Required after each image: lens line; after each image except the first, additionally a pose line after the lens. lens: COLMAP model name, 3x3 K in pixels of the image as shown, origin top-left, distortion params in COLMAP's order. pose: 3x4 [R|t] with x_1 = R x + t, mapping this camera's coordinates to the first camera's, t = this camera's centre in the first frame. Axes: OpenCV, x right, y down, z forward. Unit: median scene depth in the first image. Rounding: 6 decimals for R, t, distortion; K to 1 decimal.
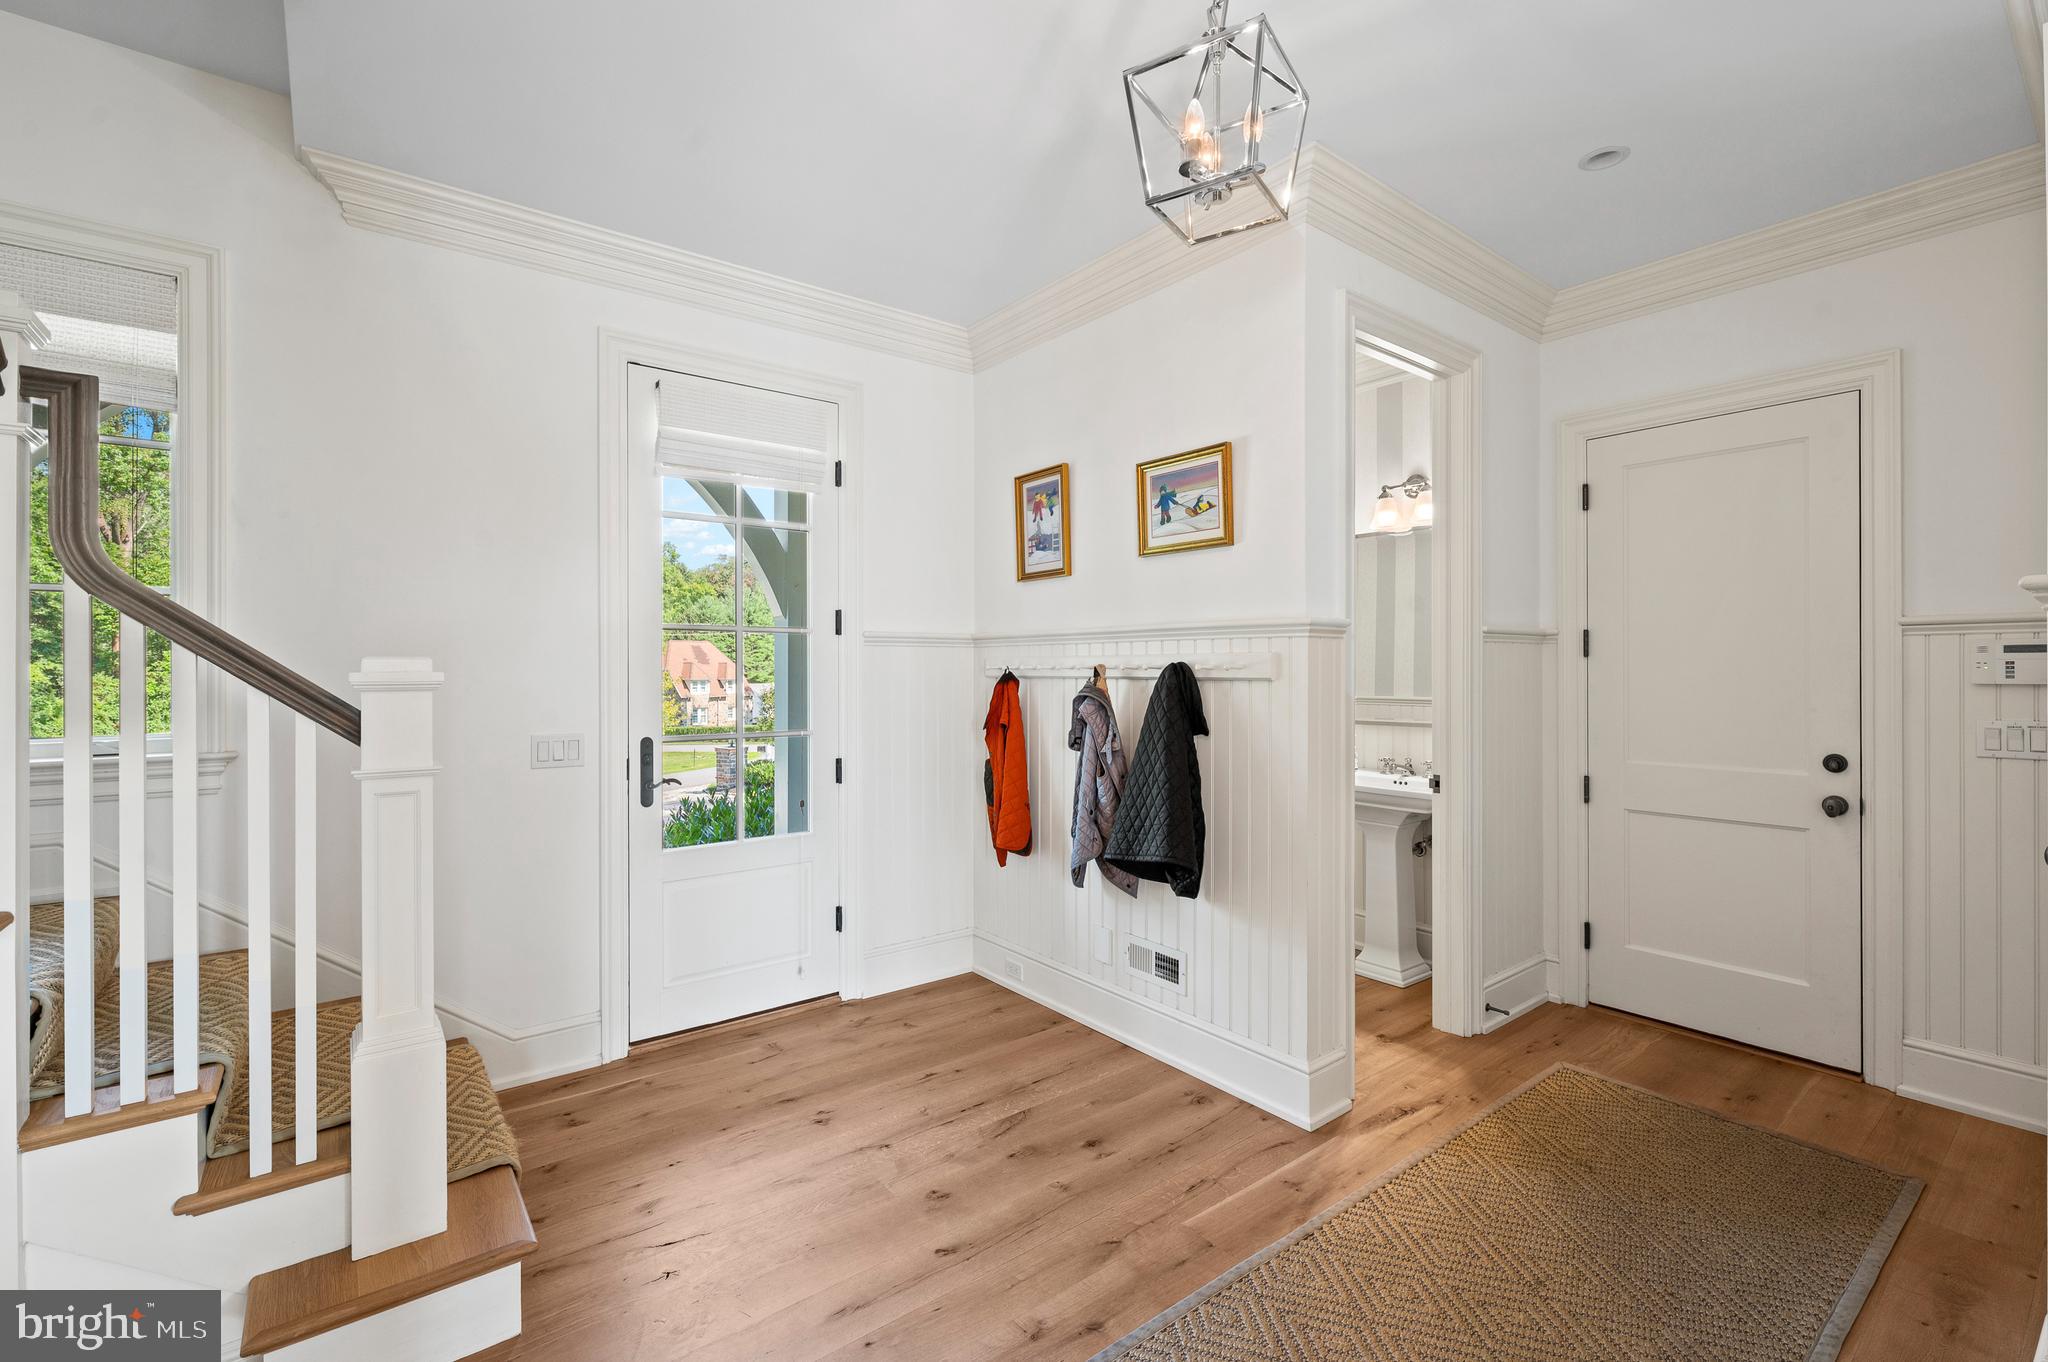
lens RADIAL K [[937.9, 0, 1026.7], [0, 937.9, 666.2], [0, 0, 1]] dist [0.004448, 0.000448]
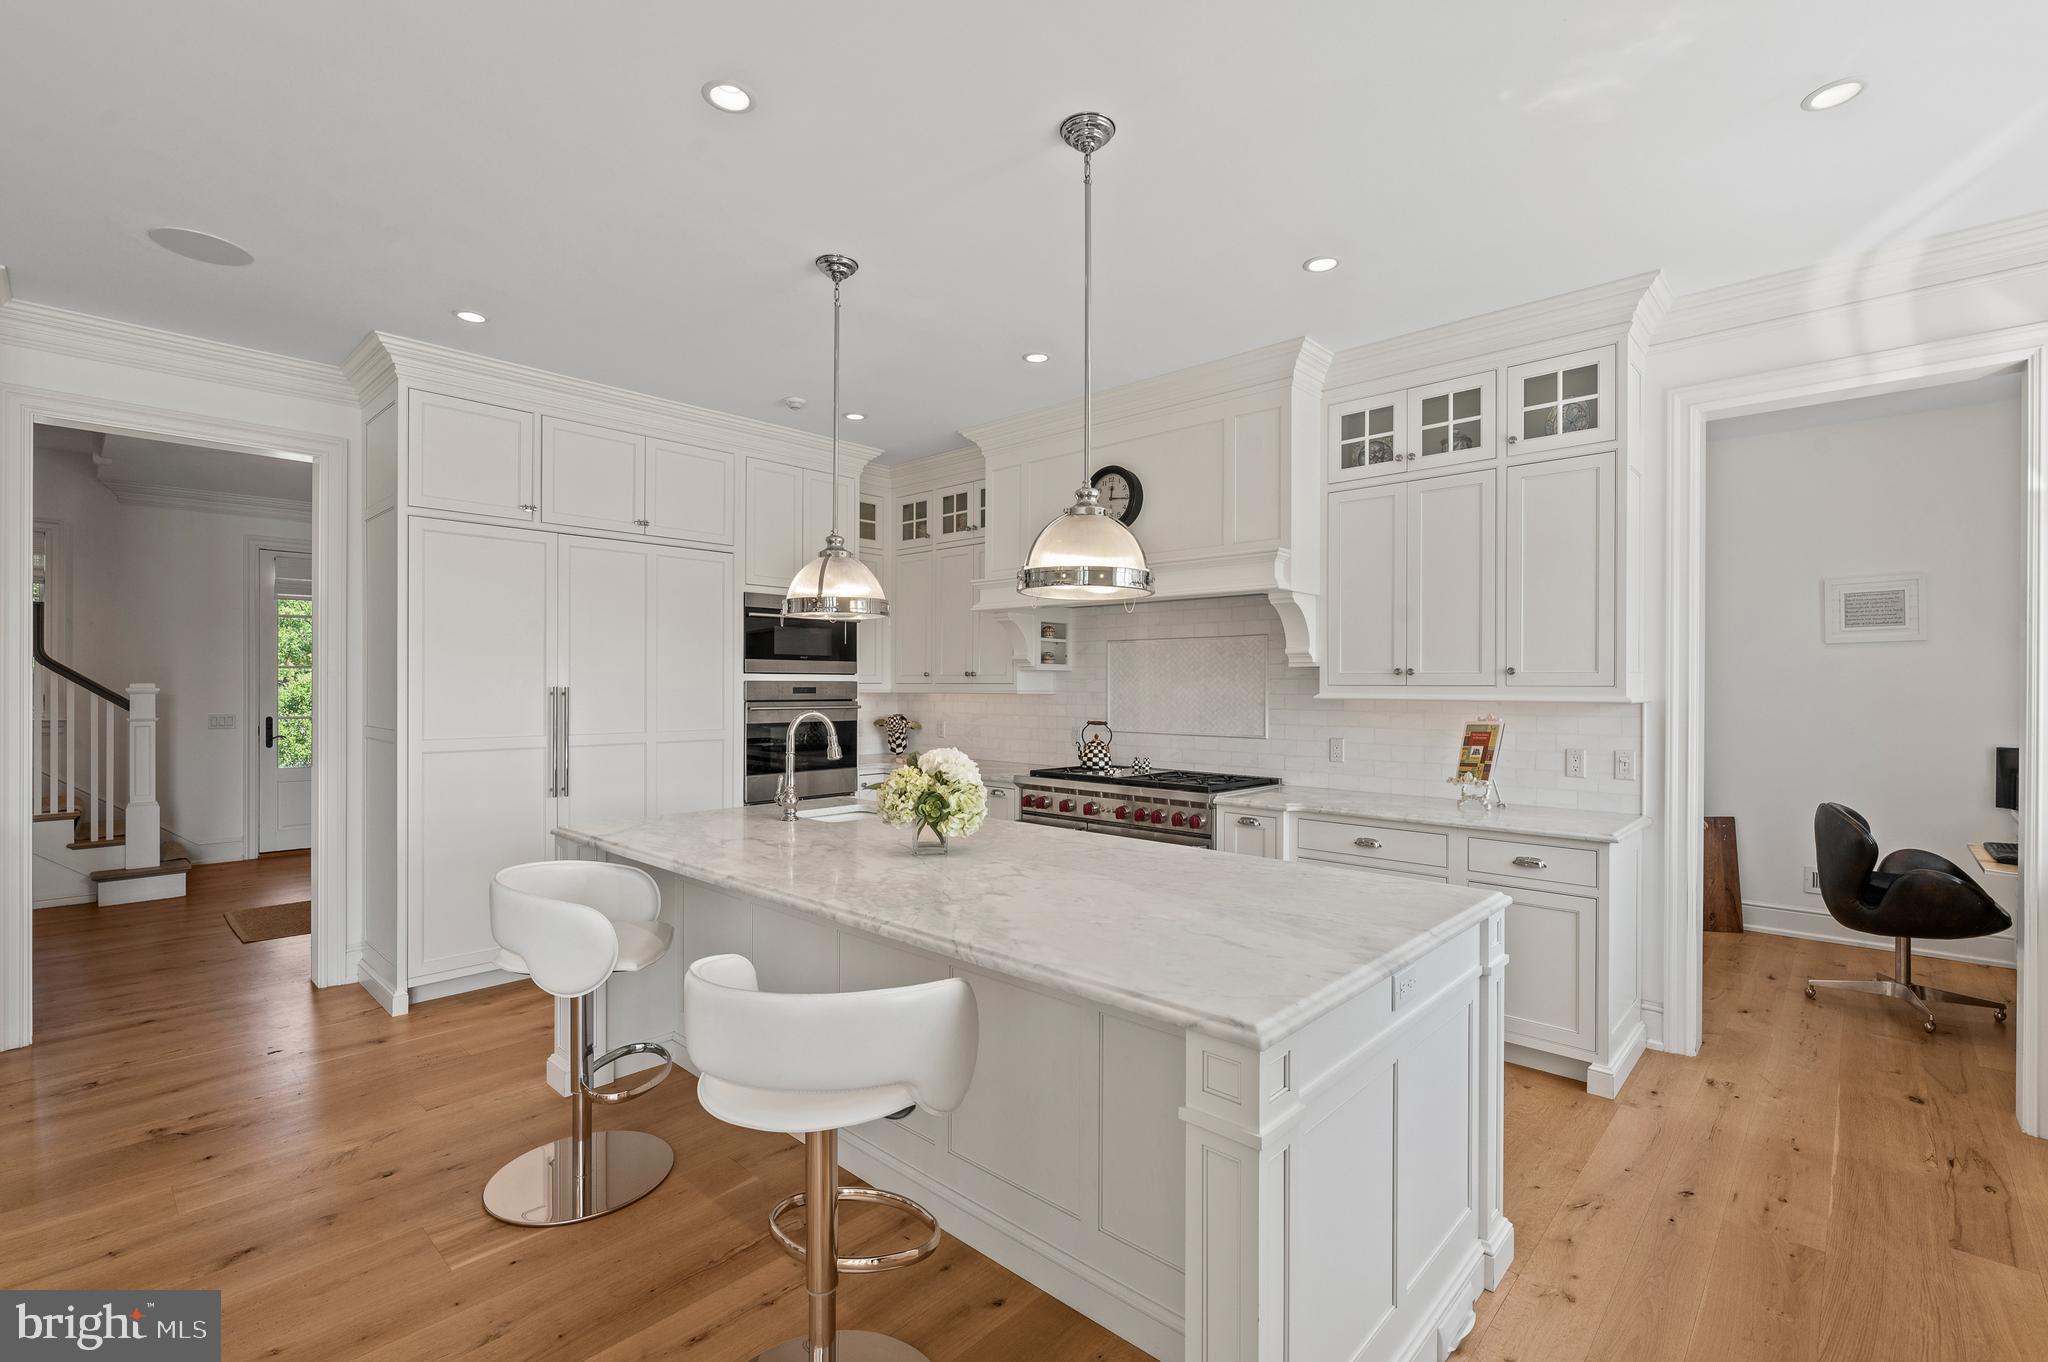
lens RADIAL K [[905.4, 0, 1019.8], [0, 905.4, 692.1], [0, 0, 1]] dist [-0.003996, -0.000349]
pose [[0.991972, 0.002349, 0.126434, 1.969290], [-0.001652, 0.999983, -0.005616, 0.032247], [-0.126445, 0.005362, 0.991959, -2.502611]]
